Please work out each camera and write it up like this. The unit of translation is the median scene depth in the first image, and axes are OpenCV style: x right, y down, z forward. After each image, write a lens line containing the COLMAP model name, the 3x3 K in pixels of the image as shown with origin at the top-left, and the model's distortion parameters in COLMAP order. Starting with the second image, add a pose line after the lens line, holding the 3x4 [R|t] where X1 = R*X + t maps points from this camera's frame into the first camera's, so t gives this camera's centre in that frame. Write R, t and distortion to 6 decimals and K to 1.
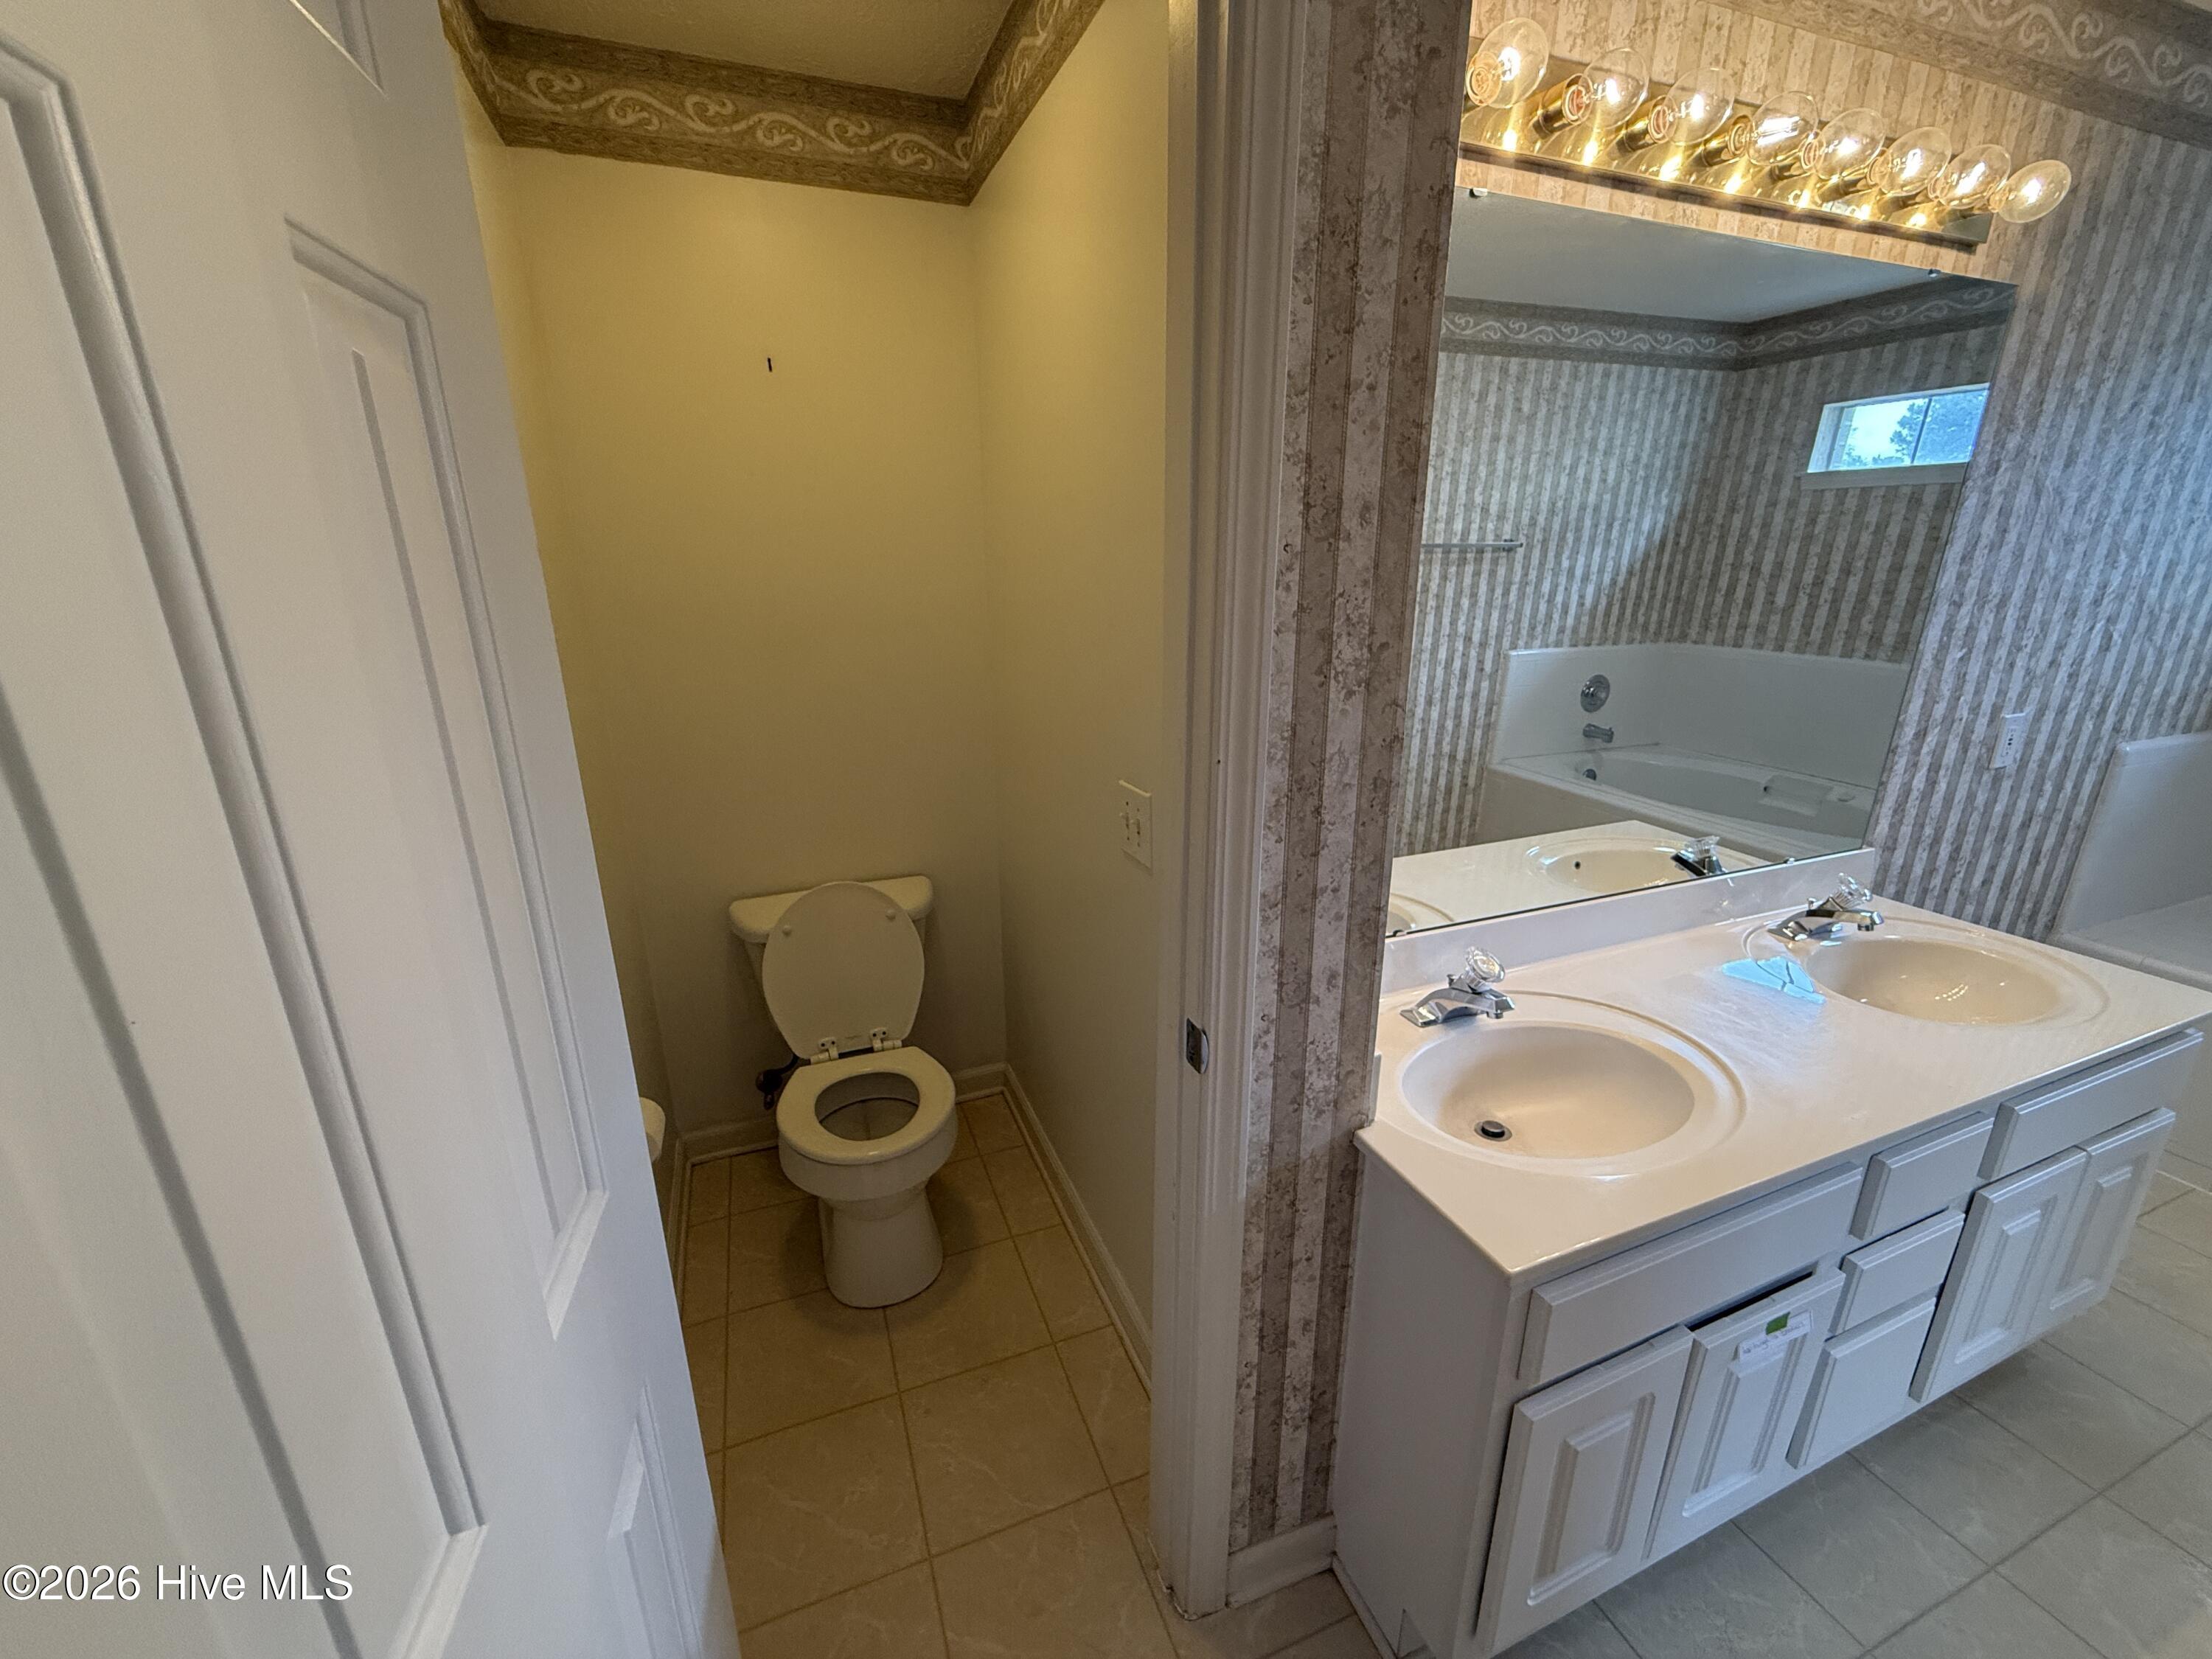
lens RADIAL K [[892.0, 0, 1105.3], [0, 892.0, 830.0], [0, 0, 1]] dist [-0.001054, -0.000179]
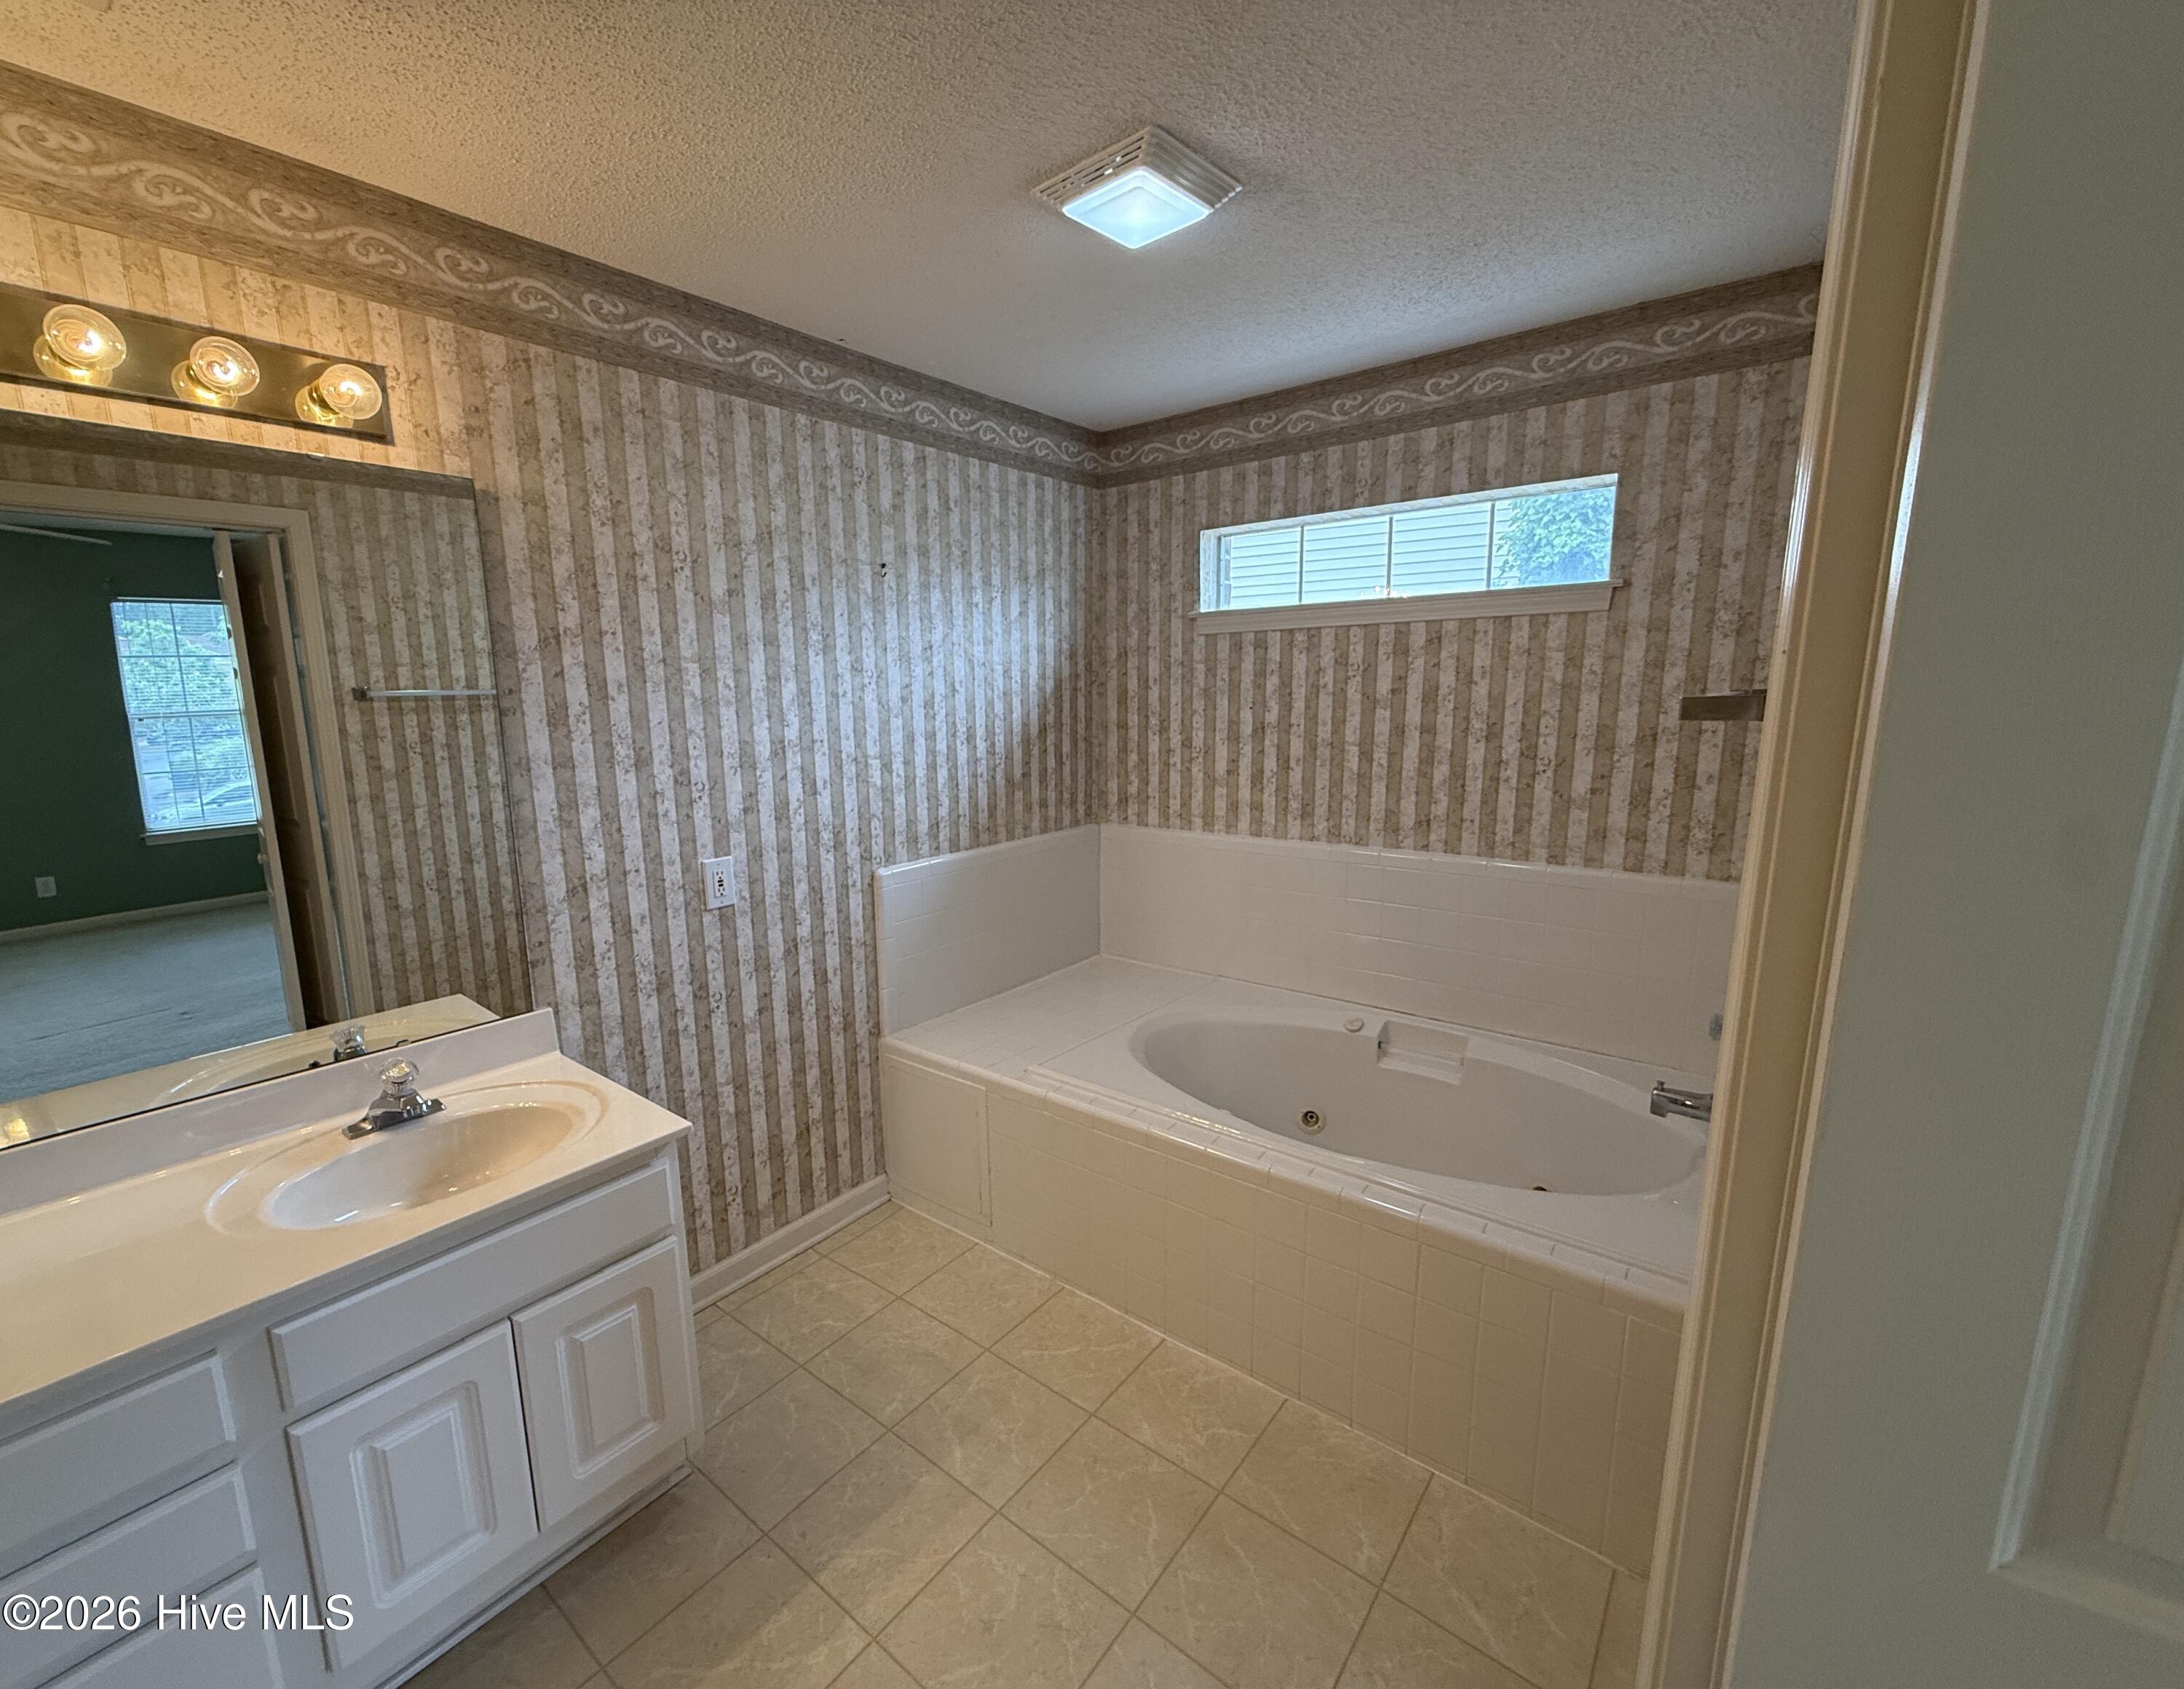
lens RADIAL K [[913.5, 0, 1046.3], [0, 913.5, 858.2], [0, 0, 1]] dist [-0.002211, -0.000178]
pose [[0.879498, -0.091820, 0.466961, 0.483107], [0.139728, 0.987787, -0.068940, 0.001053], [-0.454928, 0.125880, 0.881587, -0.091081]]
